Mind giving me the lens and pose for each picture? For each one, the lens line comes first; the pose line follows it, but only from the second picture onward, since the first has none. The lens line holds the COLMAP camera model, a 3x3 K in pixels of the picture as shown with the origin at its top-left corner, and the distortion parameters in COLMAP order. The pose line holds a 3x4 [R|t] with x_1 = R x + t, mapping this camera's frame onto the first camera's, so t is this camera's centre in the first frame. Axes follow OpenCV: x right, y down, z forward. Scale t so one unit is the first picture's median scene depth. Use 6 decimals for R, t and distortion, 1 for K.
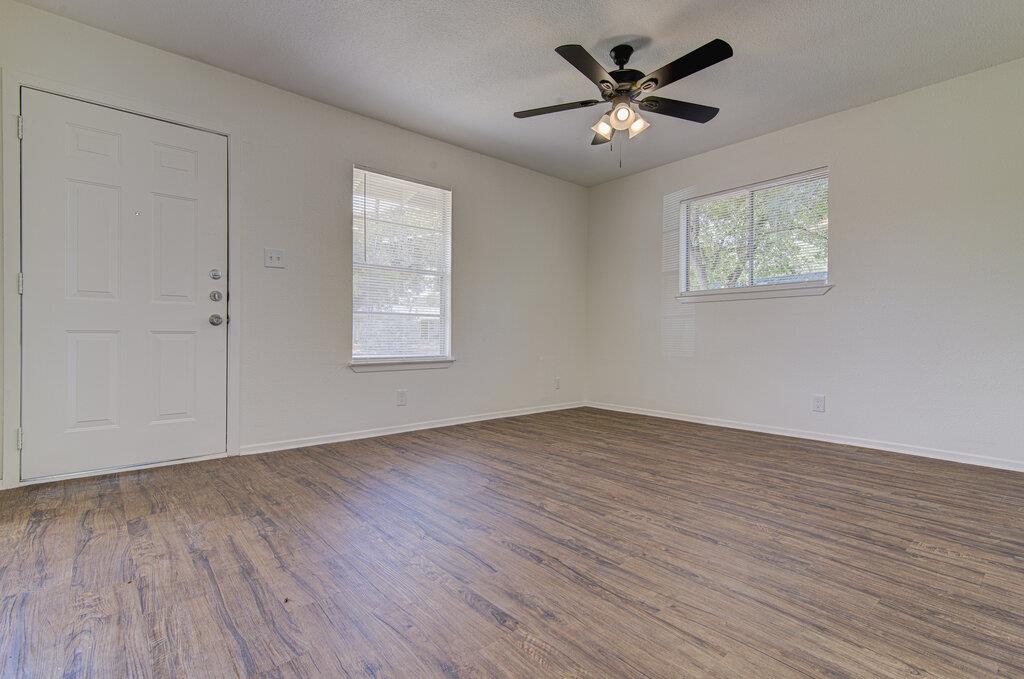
lens RADIAL K [[466.4, 0, 513.8], [0, 466.4, 340.7], [0, 0, 1]] dist [0.018719, -0.001630]
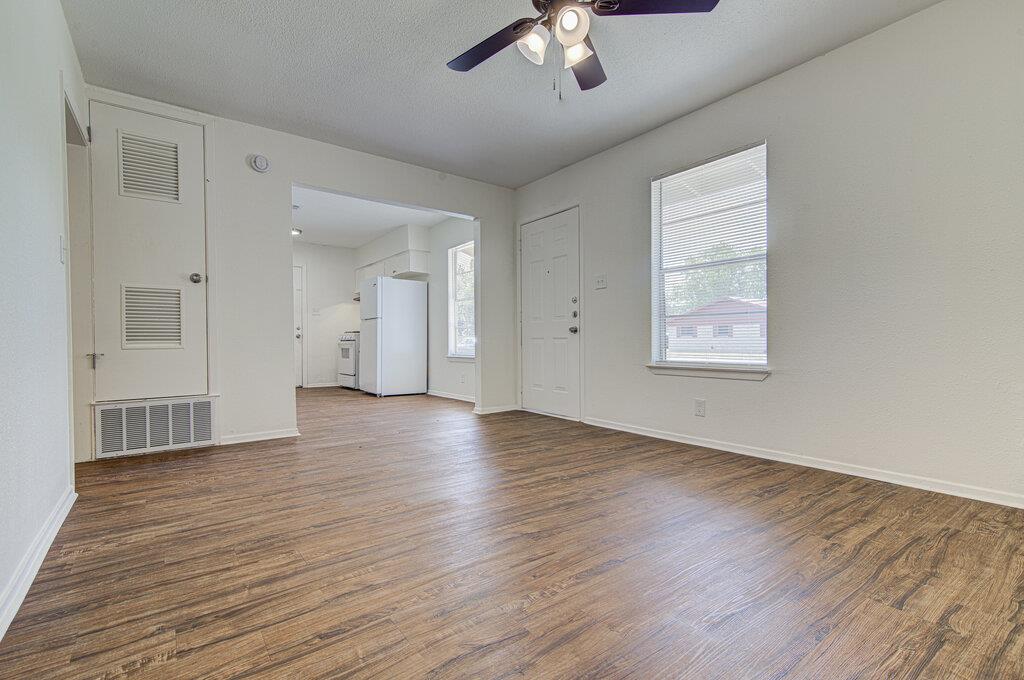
lens RADIAL K [[466.4, 0, 515.6], [0, 466.4, 336.9], [0, 0, 1]] dist [0.018719, -0.001630]
pose [[-0.065761, -0.012076, -0.997762, 1.553078], [-0.006746, 0.999909, -0.011658, -0.001641], [0.997813, 0.005965, -0.065837, 1.596245]]
